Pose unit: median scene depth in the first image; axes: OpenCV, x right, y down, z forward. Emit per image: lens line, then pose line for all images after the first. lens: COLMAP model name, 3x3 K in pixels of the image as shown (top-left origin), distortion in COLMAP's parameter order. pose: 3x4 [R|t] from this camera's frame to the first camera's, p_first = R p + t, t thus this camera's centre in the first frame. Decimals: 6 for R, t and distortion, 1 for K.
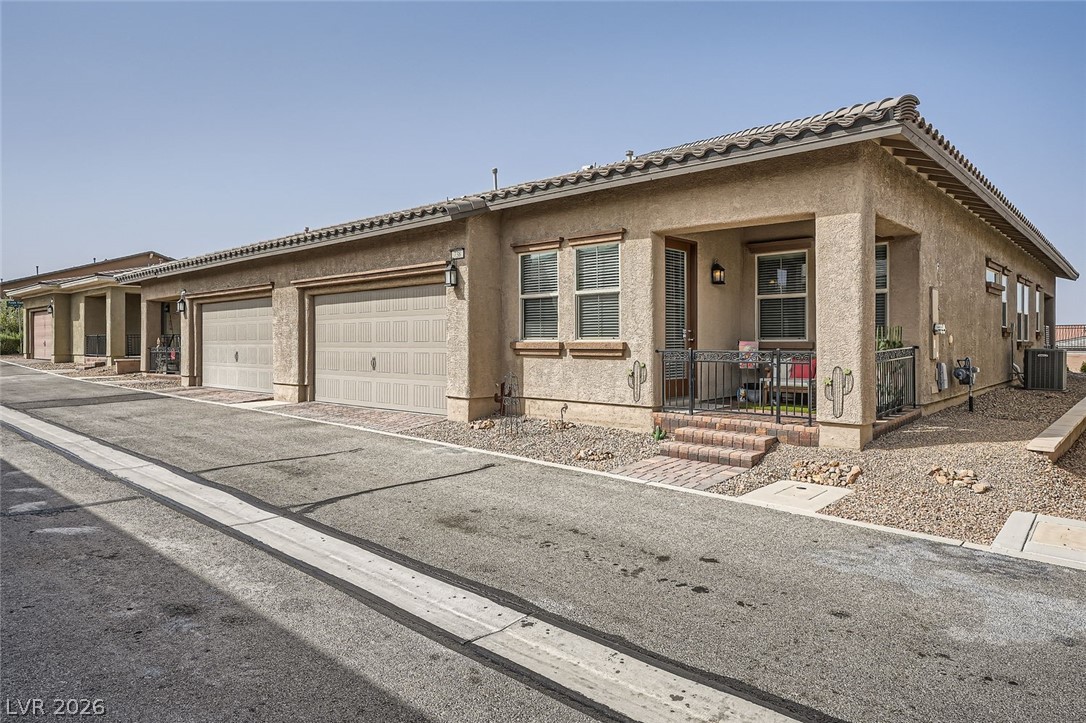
lens RADIAL K [[649.7, 0, 545.7], [0, 649.7, 343.6], [0, 0, 1]] dist [-0.000818, -0.000104]
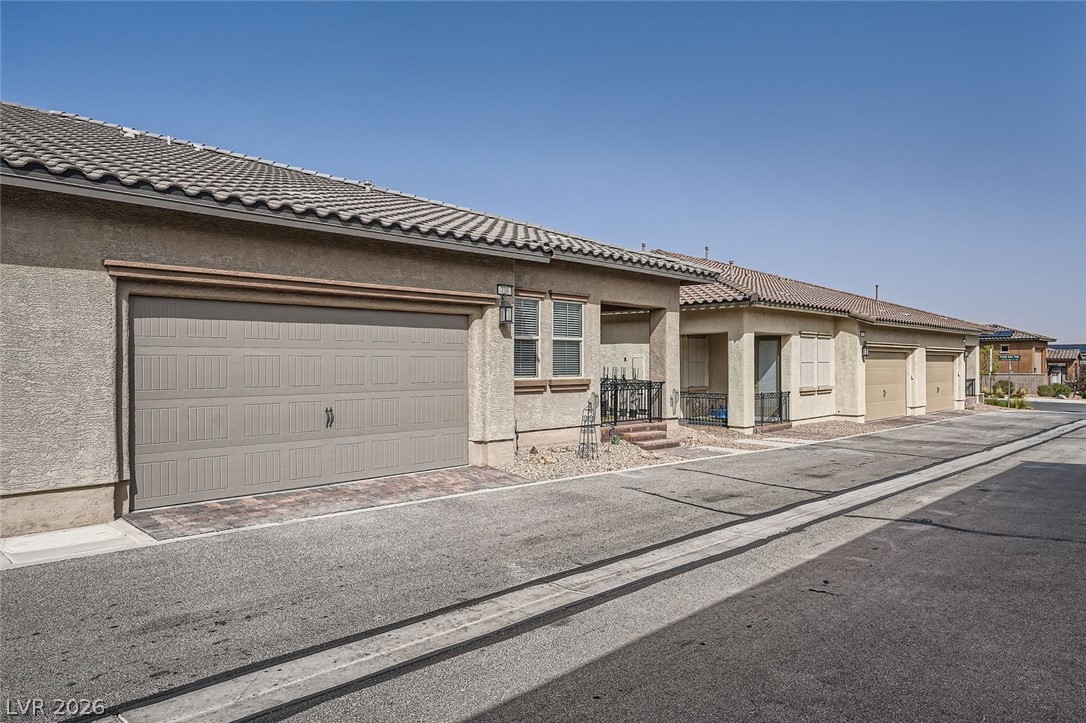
lens RADIAL K [[681.0, 0, 543.0], [0, 681.0, 361.5], [0, 0, 1]] dist [0.000711, 0.000318]
pose [[0.063887, 0.004897, 0.997945, -1.194671], [0.004440, 0.999977, -0.005191, -0.028432], [-0.997947, 0.004763, 0.063864, 0.924869]]
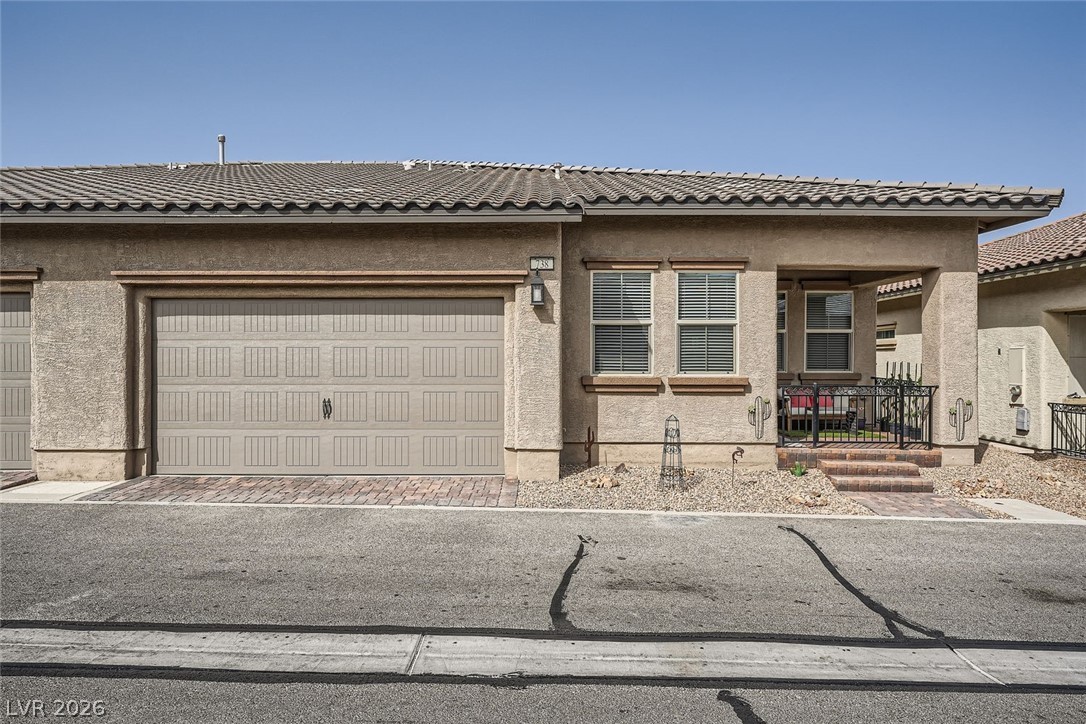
lens RADIAL K [[652.7, 0, 543.0], [0, 652.7, 362.0], [0, 0, 1]] dist [-0.000880, 0.000239]
pose [[0.755039, 0.000849, 0.655679, -0.675548], [-0.000906, 1.000000, -0.000251, -0.022199], [-0.655679, -0.000404, 0.755039, 0.435309]]
